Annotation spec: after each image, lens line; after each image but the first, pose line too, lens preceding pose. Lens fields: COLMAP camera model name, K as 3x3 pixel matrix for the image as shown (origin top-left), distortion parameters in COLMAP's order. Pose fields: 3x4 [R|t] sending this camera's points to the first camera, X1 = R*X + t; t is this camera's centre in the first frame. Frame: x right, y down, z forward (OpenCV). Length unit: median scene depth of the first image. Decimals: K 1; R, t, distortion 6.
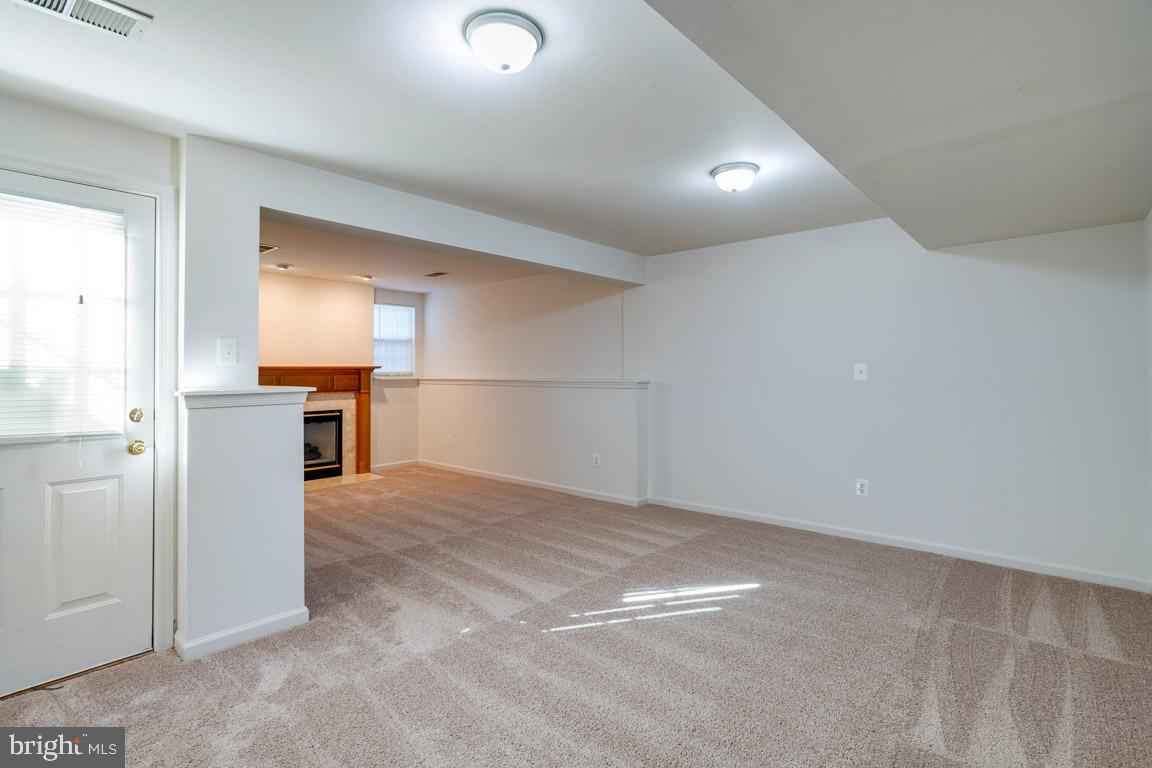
lens RADIAL K [[557.2, 0, 580.6], [0, 557.2, 352.5], [0, 0, 1]] dist [0.000161, 0.003813]
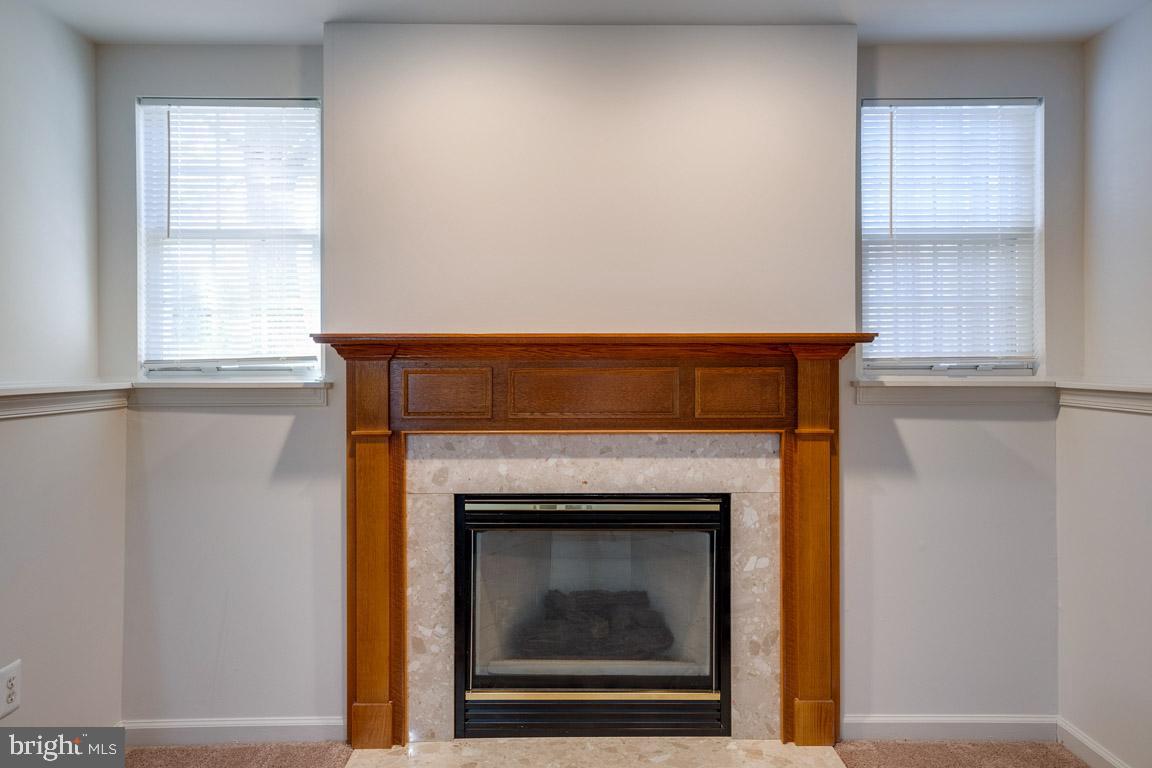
lens RADIAL K [[833.1, 0, 570.5], [0, 833.1, 373.2], [0, 0, 1]] dist [0.028560, -0.001039]
pose [[0.652227, 0.011835, -0.757931, -0.170901], [0.020556, 0.999234, 0.033292, 0.028695], [0.757745, -0.037294, 0.651484, 0.679667]]
